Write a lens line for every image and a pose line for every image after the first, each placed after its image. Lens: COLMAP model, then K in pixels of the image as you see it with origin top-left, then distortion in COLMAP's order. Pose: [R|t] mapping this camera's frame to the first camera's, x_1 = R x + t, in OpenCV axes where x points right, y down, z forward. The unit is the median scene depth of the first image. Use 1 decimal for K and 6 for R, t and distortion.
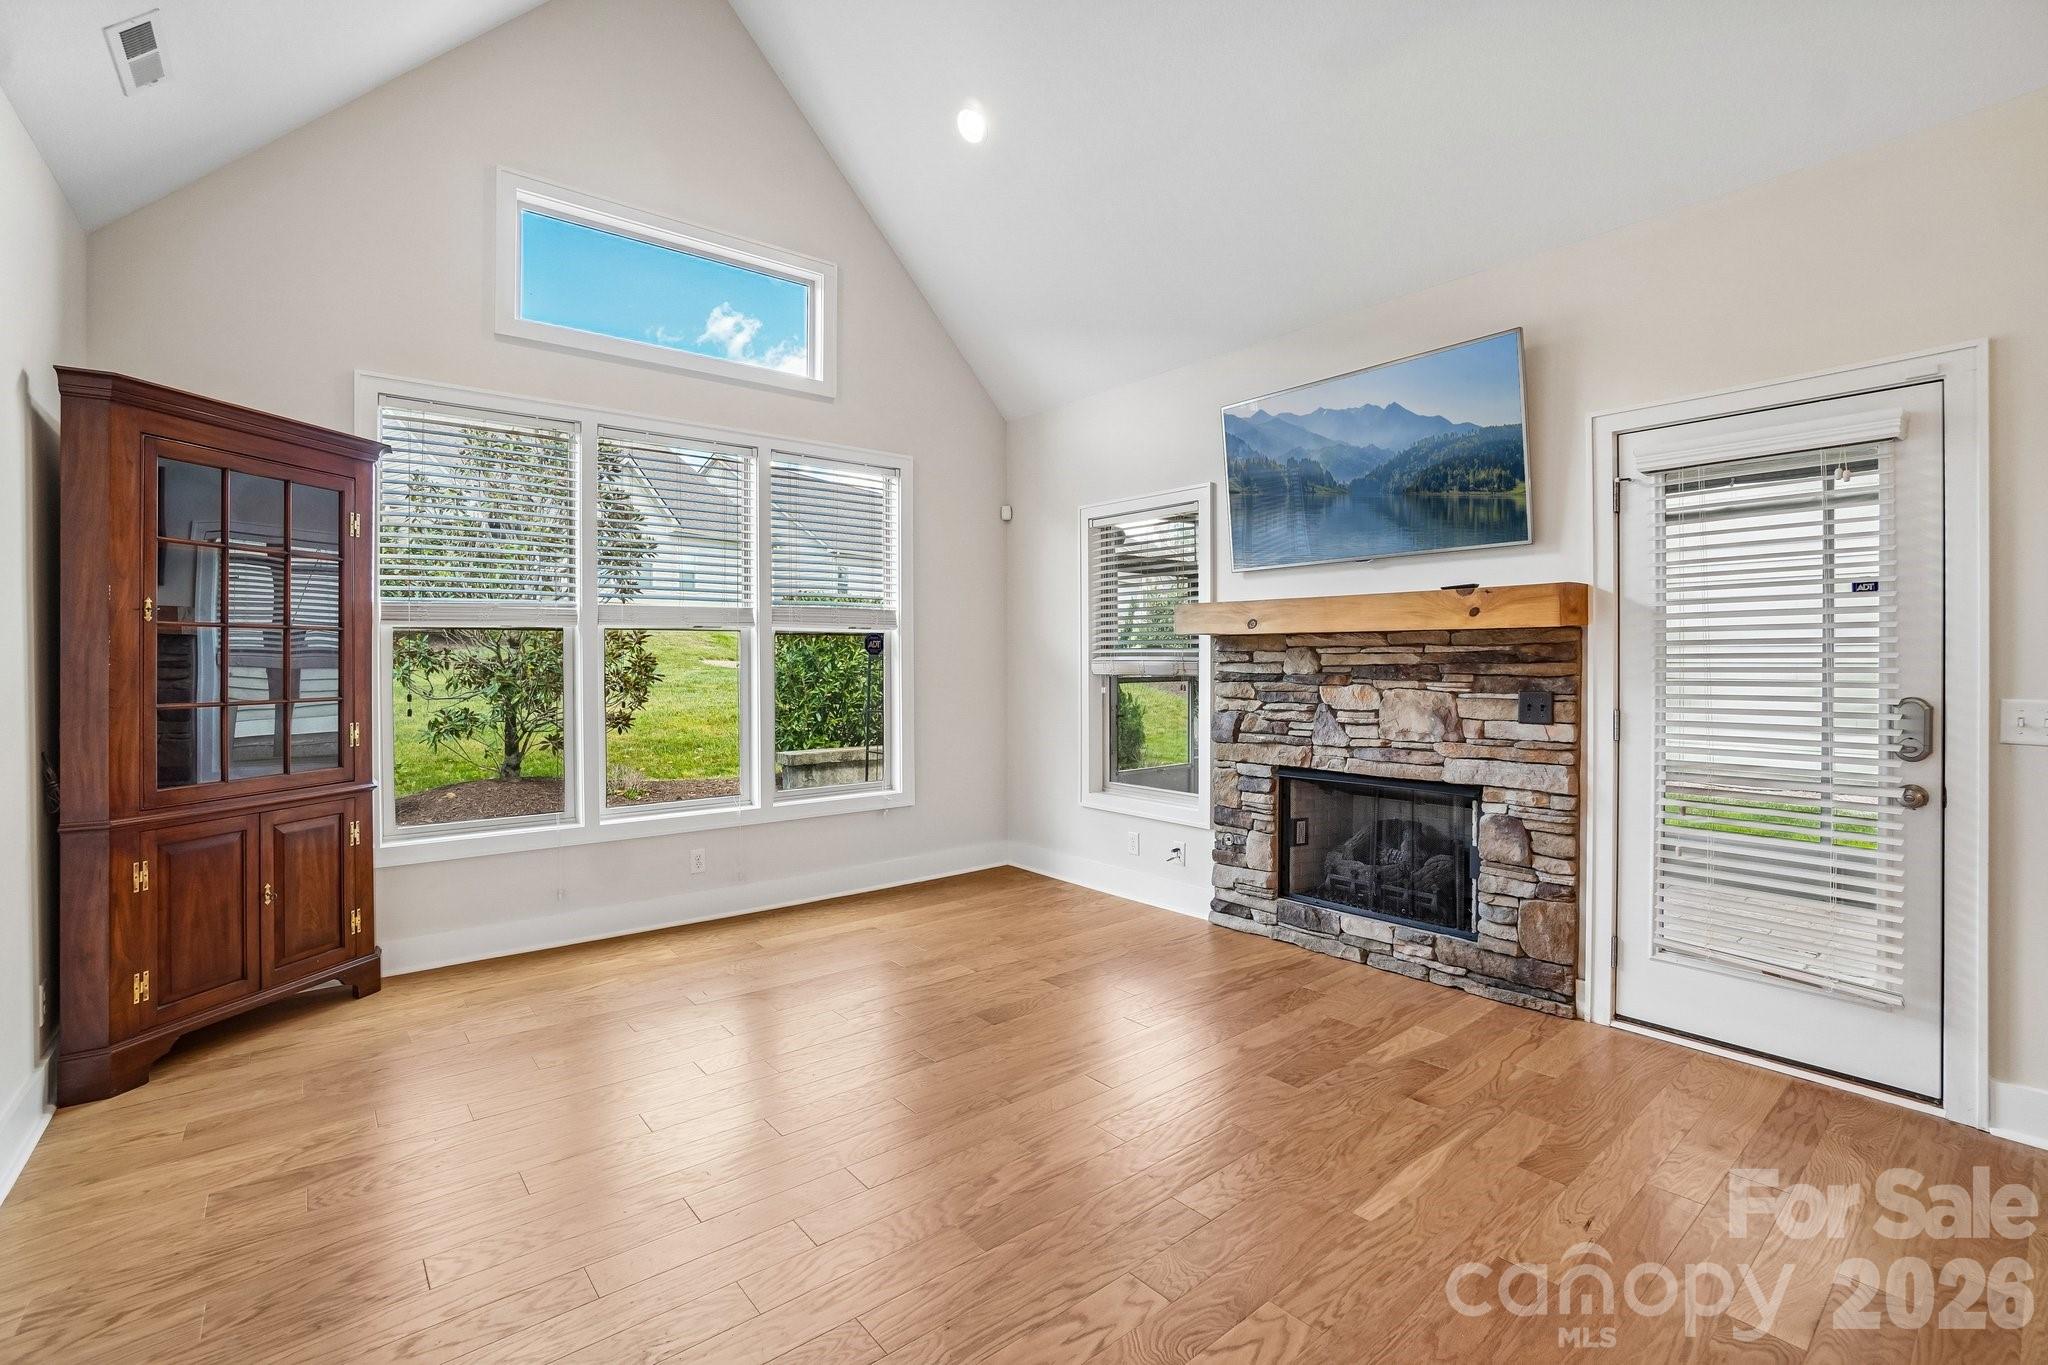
lens RADIAL K [[913.1, 0, 1019.0], [0, 913.1, 668.5], [0, 0, 1]] dist [-0.020593, 0.001686]
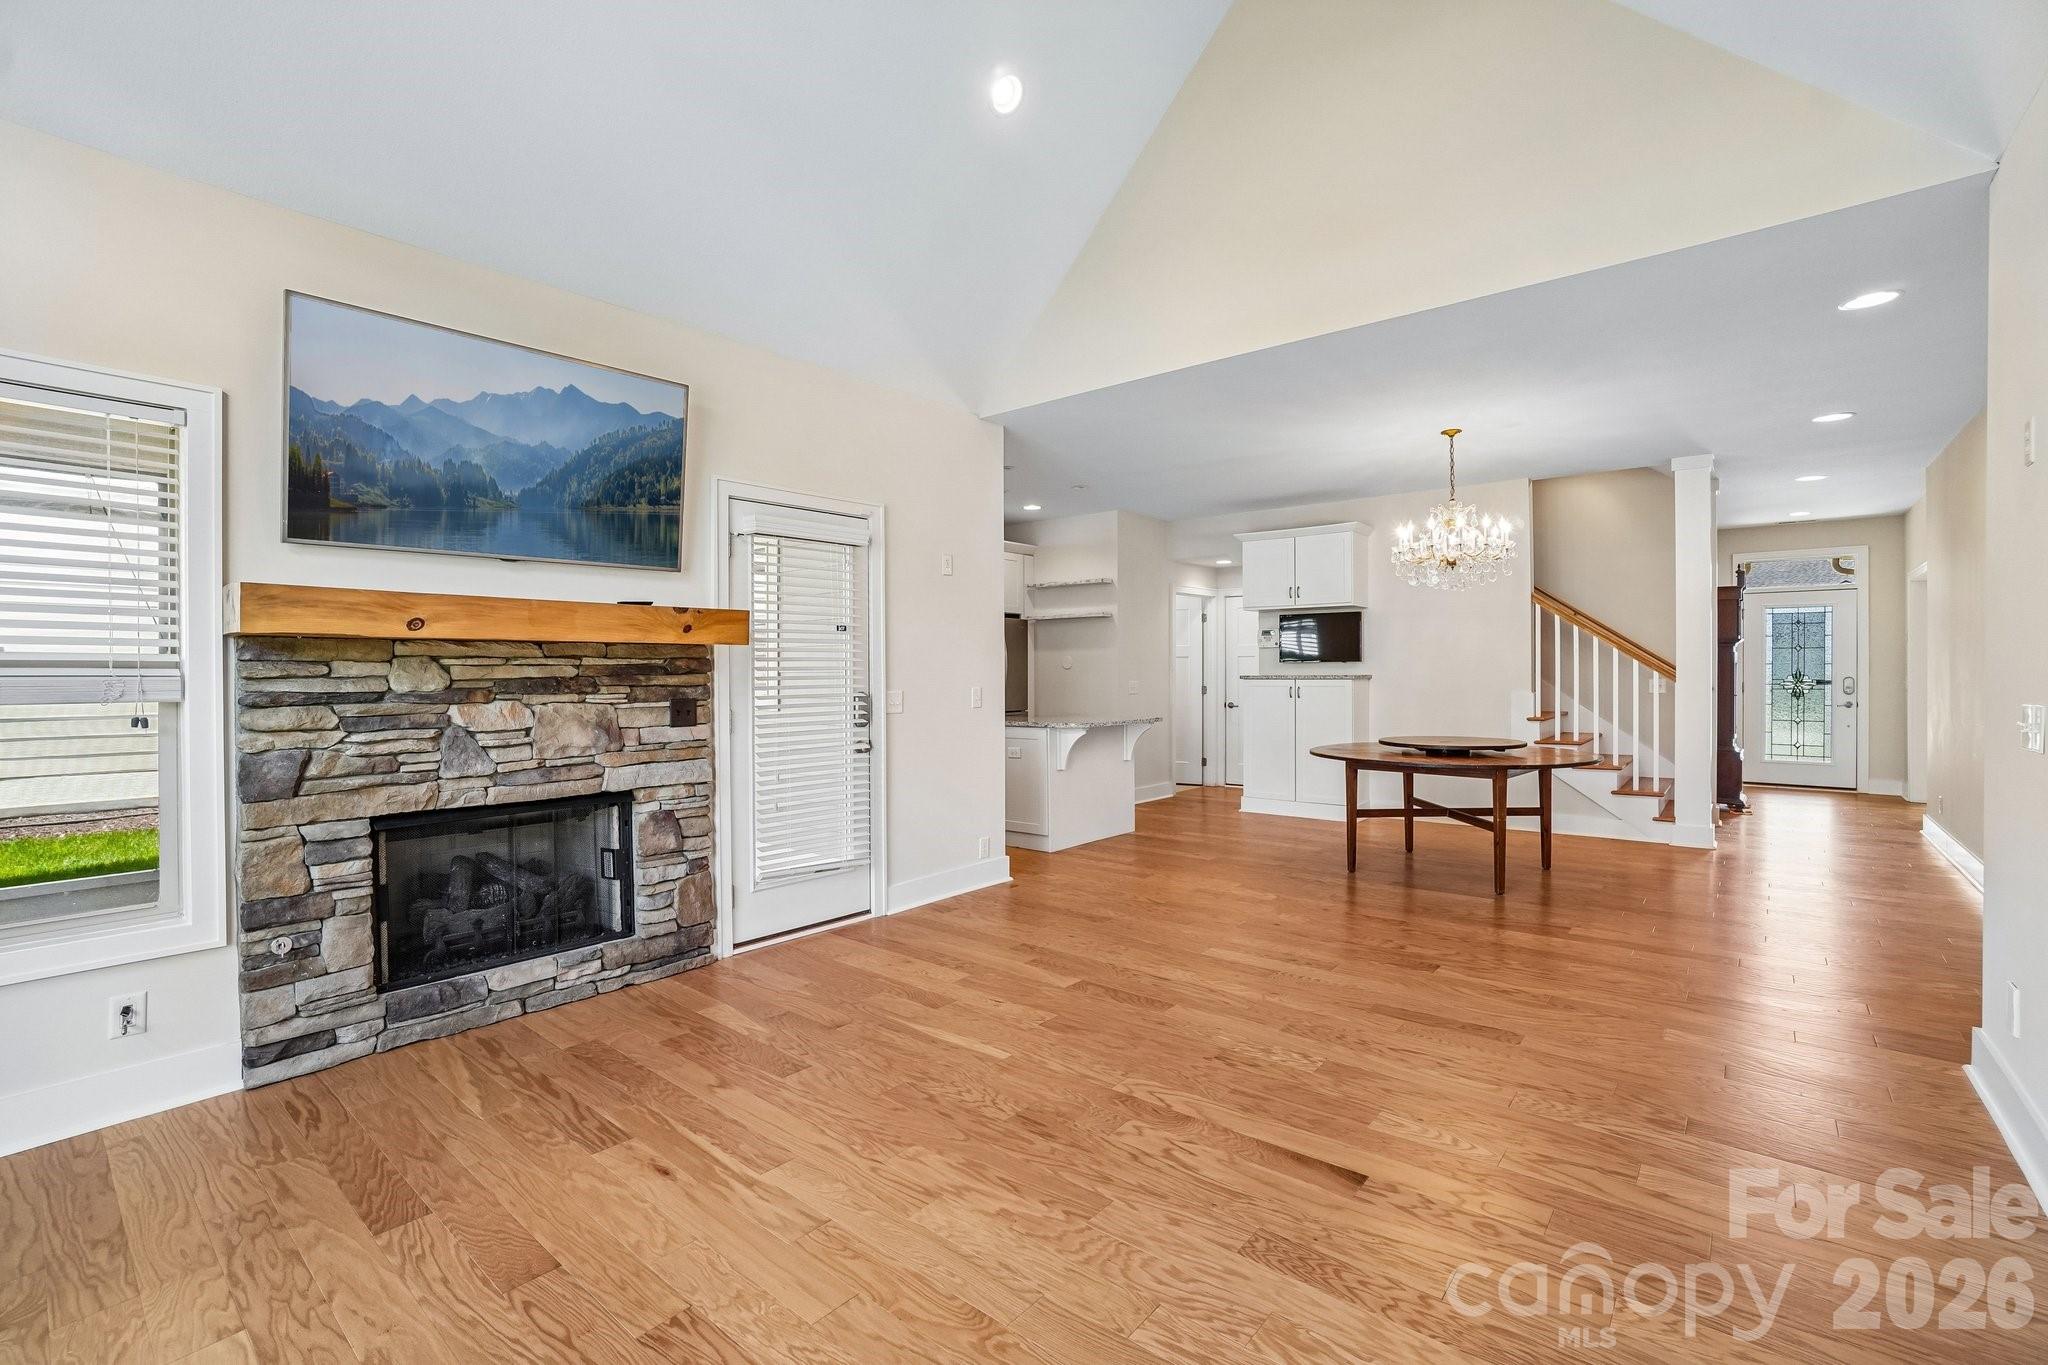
lens RADIAL K [[913.1, 0, 1018.4], [0, 913.1, 676.5], [0, 0, 1]] dist [-0.020593, 0.001686]
pose [[-0.171557, -0.004586, 0.985164, -0.583818], [0.013023, 0.999891, 0.006923, -0.005410], [-0.985088, 0.014017, -0.171478, 0.681127]]
